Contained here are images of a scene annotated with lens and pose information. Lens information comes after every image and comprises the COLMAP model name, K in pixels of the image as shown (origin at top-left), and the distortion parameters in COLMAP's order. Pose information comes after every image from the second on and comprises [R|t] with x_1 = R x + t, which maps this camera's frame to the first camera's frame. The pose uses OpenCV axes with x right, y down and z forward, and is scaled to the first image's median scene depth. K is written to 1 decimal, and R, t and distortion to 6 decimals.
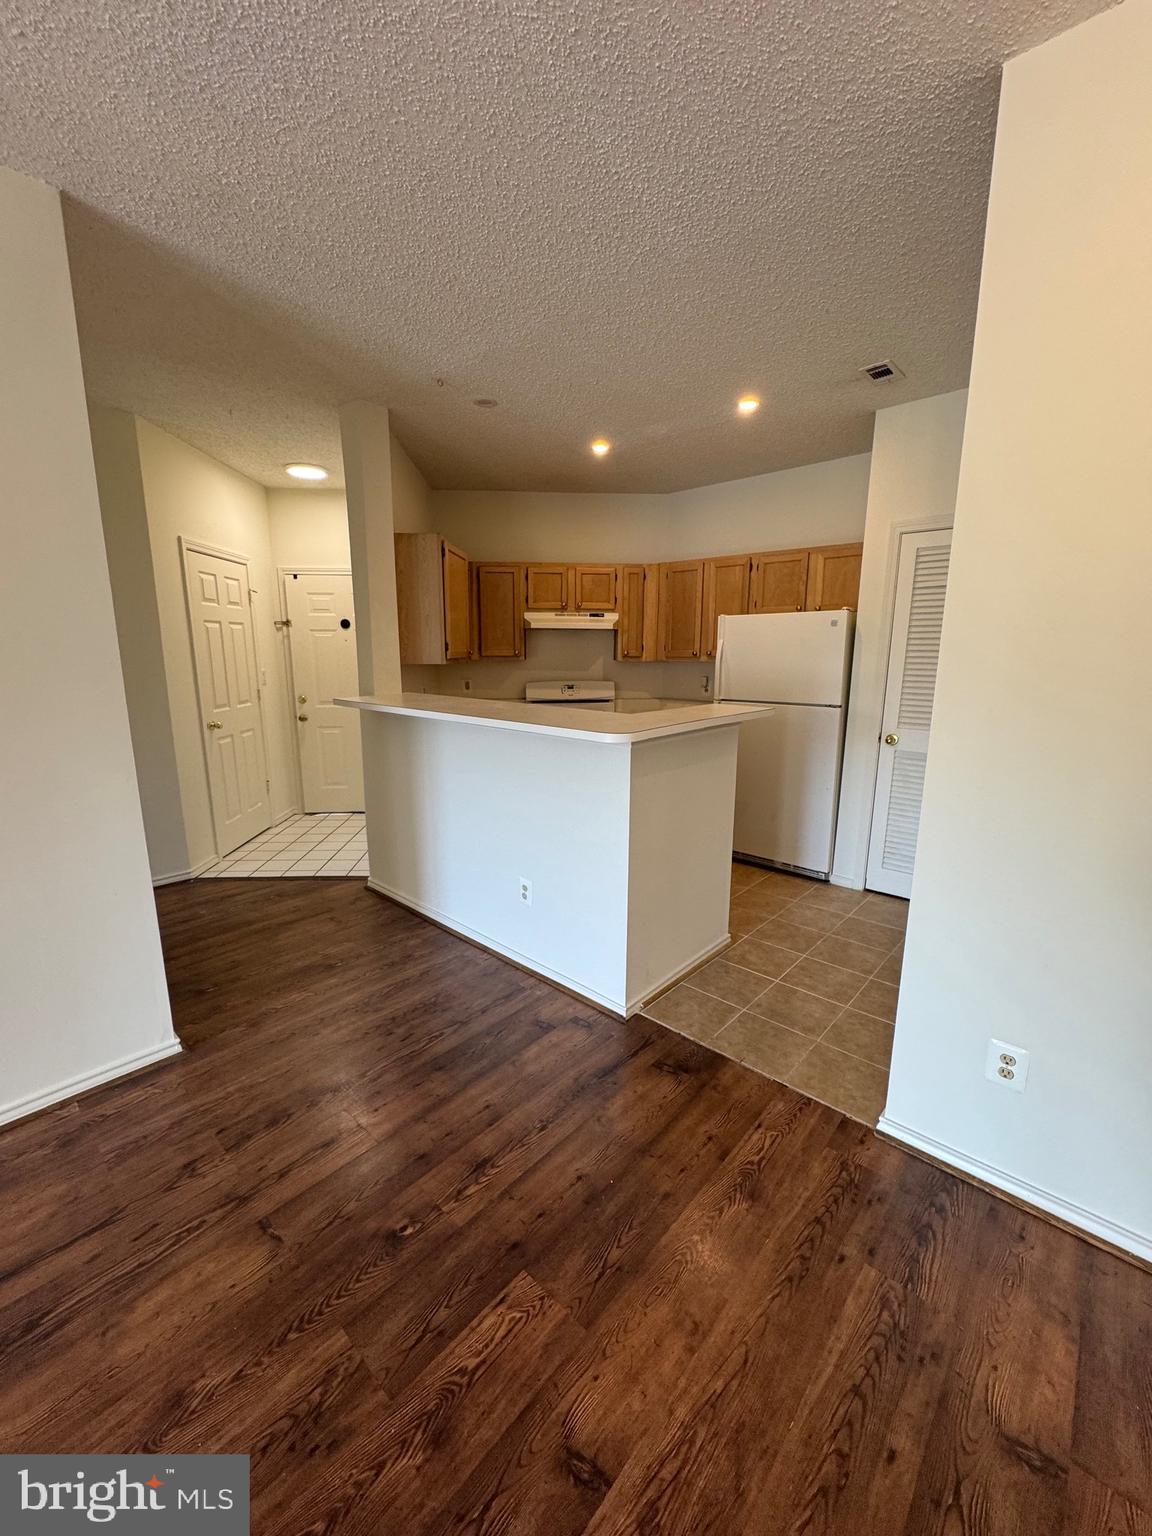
lens RADIAL K [[614.2, 0, 576.6], [0, 614.2, 768.6], [0, 0, 1]] dist [-0.001565, 0.000642]
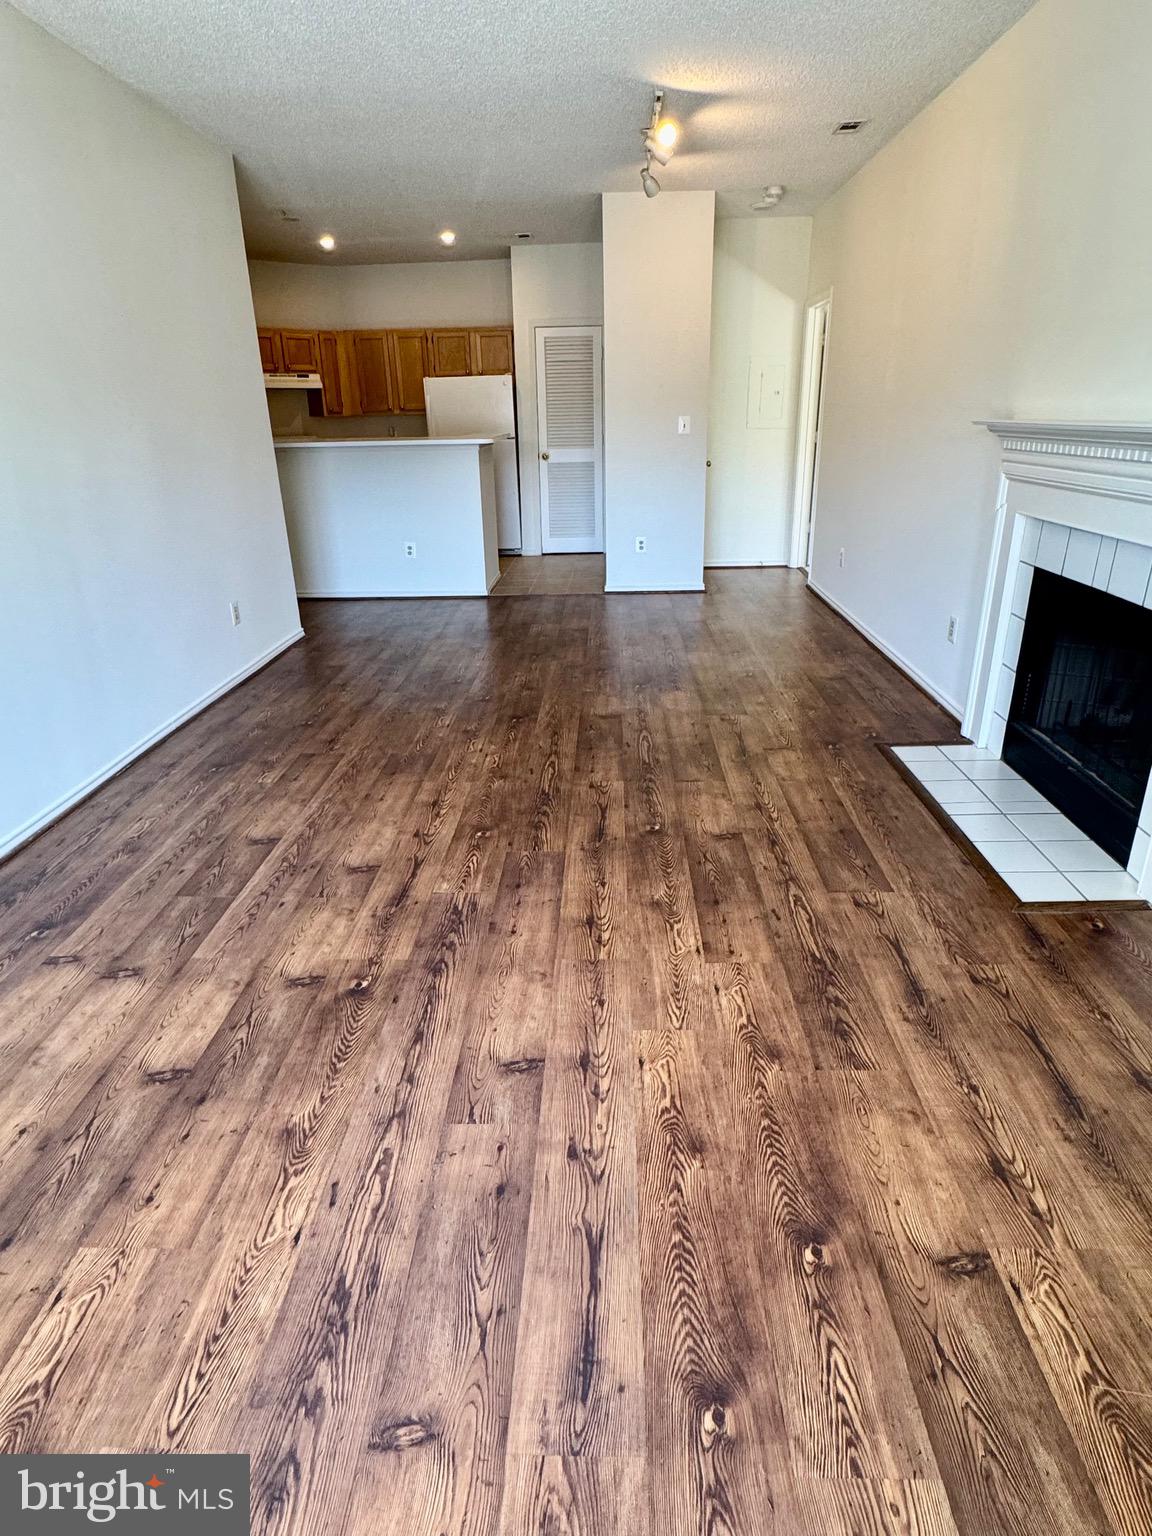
lens RADIAL K [[871.4, 0, 580.4], [0, 871.4, 774.2], [0, 0, 1]] dist [-0.001388, 0.001094]
pose [[0.760663, -0.265954, 0.592165, -1.002676], [0.148550, 0.959331, 0.240037, 0.216136], [-0.631921, -0.094621, 0.769235, -0.930686]]
